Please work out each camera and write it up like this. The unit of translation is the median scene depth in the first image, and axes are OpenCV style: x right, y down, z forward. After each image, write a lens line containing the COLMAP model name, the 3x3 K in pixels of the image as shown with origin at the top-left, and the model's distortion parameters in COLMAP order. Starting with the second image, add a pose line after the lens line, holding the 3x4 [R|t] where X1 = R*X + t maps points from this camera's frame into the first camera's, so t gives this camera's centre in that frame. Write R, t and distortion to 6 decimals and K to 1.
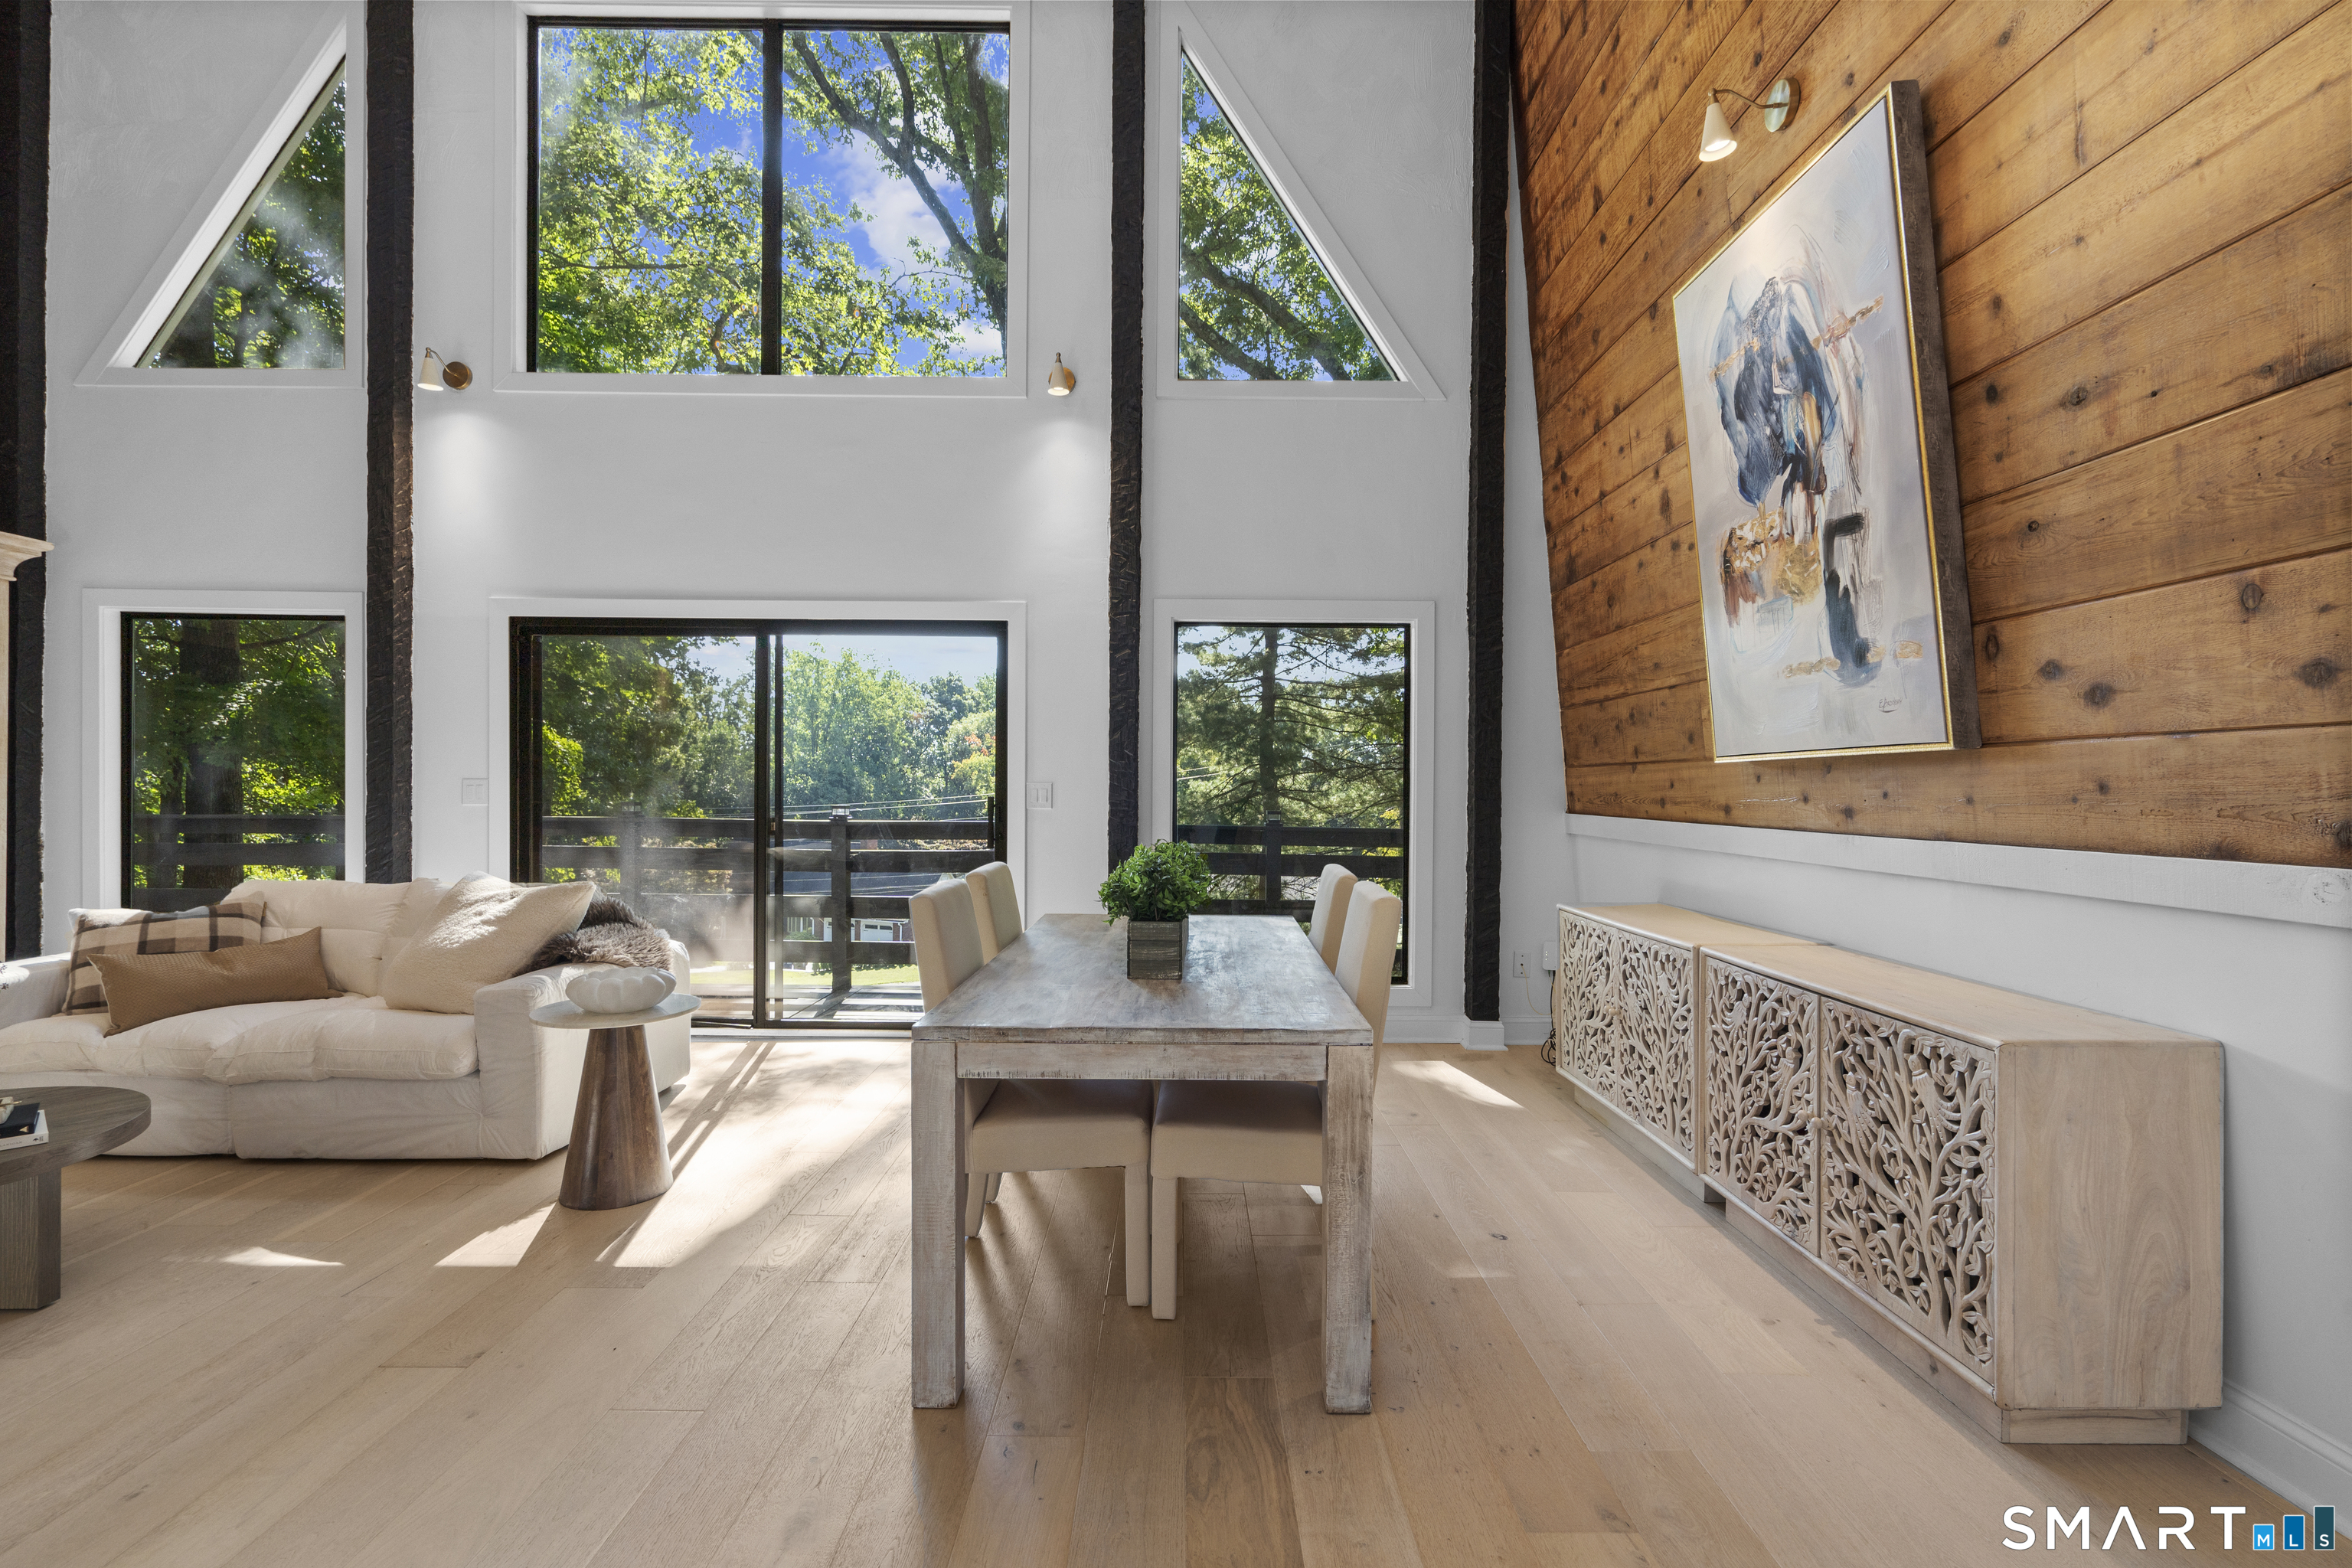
lens RADIAL K [[1052.7, 0, 1180.5], [0, 1052.7, 793.5], [0, 0, 1]] dist [-0.007915, 0.004161]
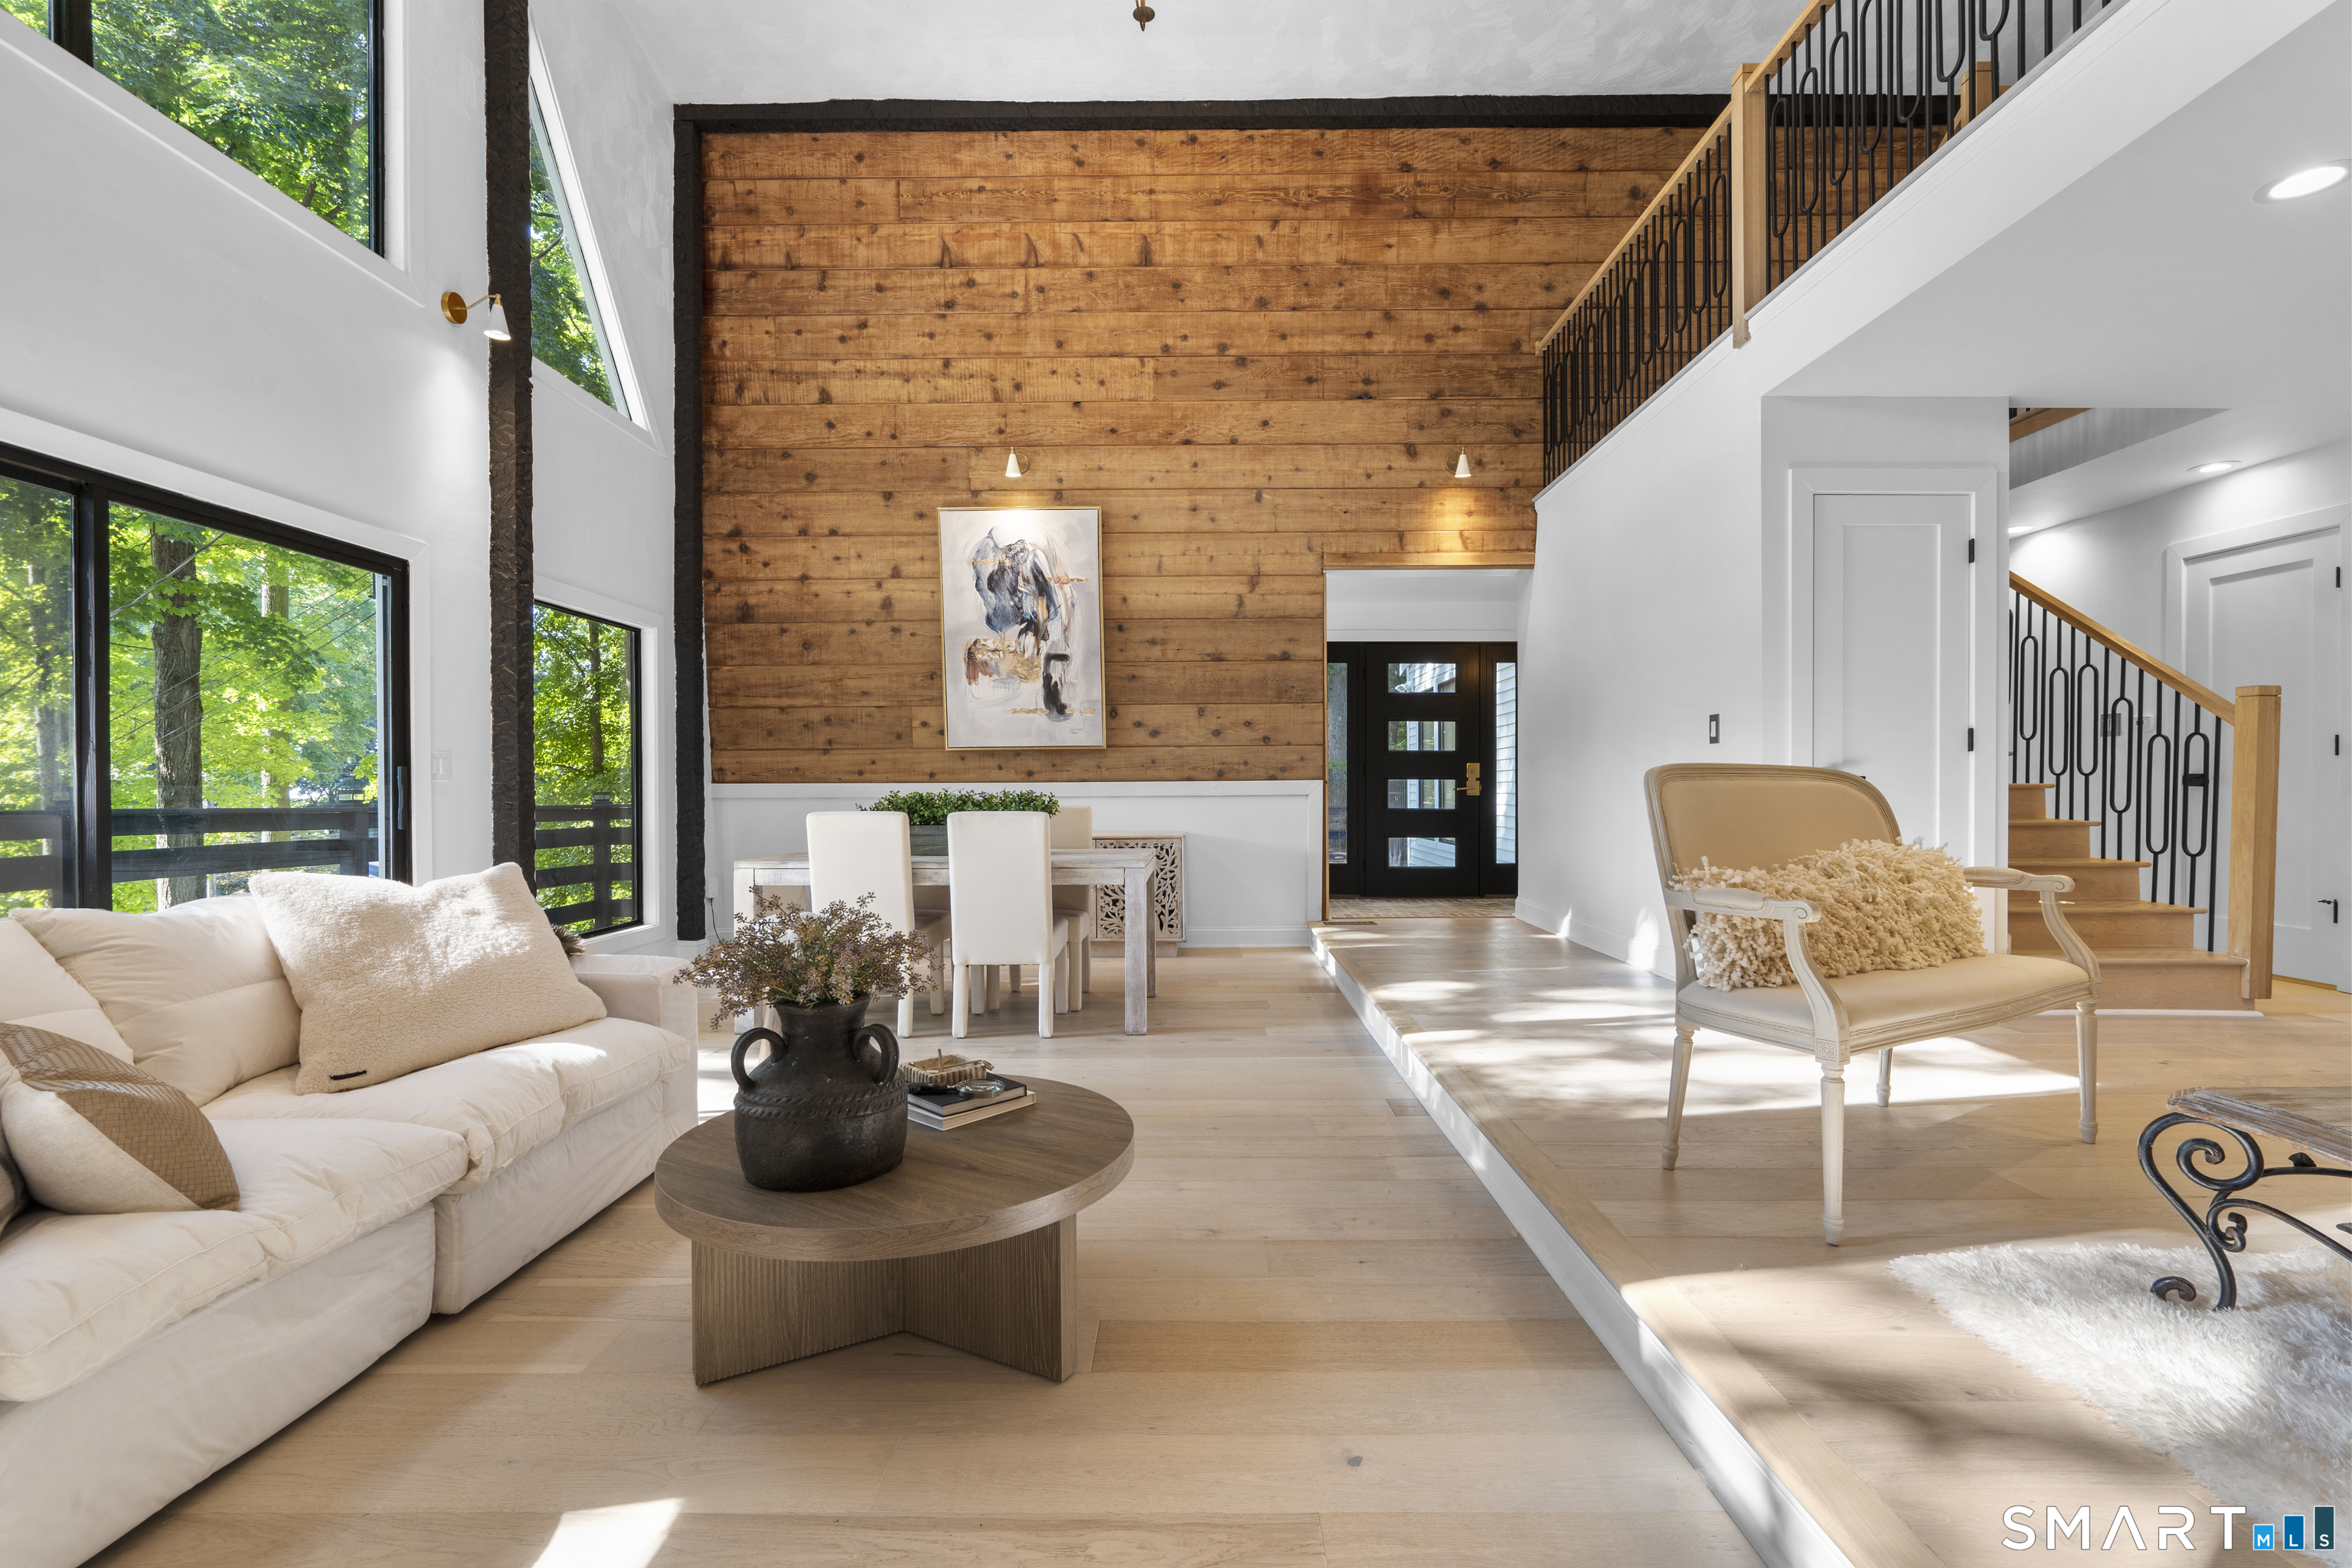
lens RADIAL K [[1052.7, 0, 1181.2], [0, 1052.7, 791.7], [0, 0, 1]] dist [-0.007915, 0.004161]
pose [[0.013692, -0.012174, 0.999832, -1.592551], [0.011771, 0.999859, 0.012014, 0.032324], [-0.999837, 0.011605, 0.013833, 0.576296]]
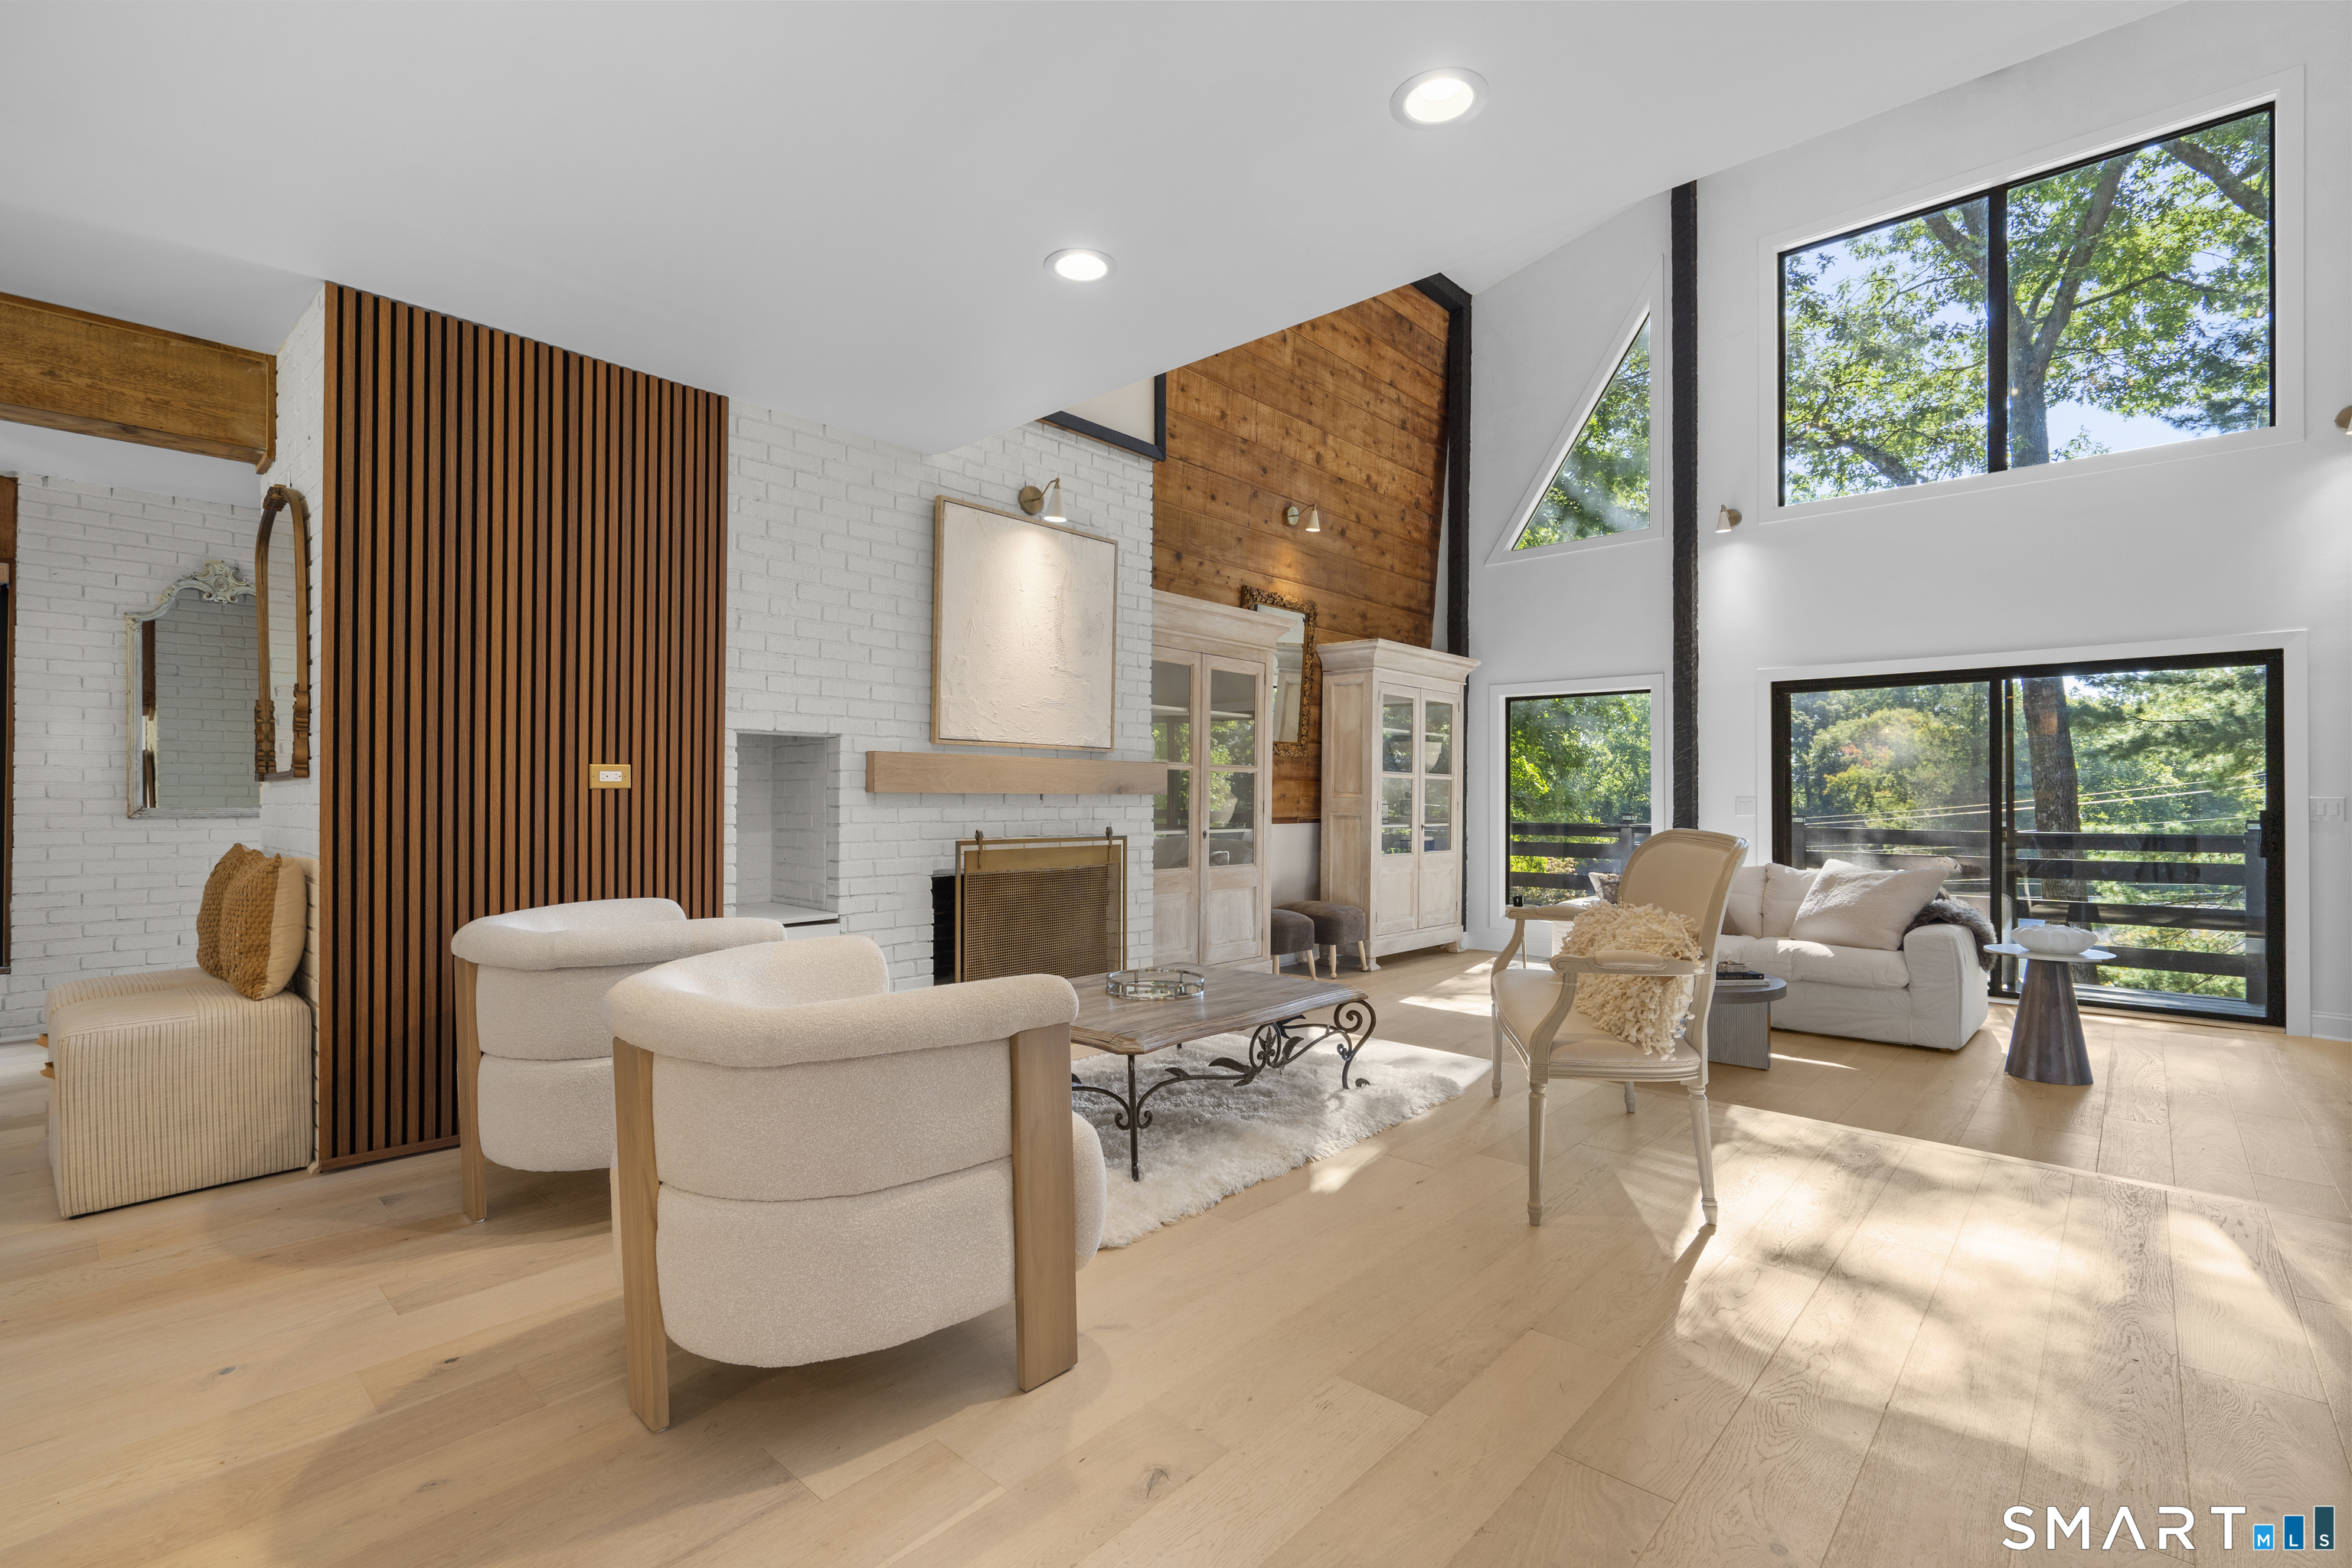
lens RADIAL K [[1052.7, 0, 1185.3], [0, 1052.7, 790.9], [0, 0, 1]] dist [-0.007915, 0.004161]
pose [[0.739040, -0.010879, -0.673573, -0.430282], [-0.002094, 0.999828, -0.018447, 0.008584], [0.673658, 0.015044, 0.738890, -0.890739]]
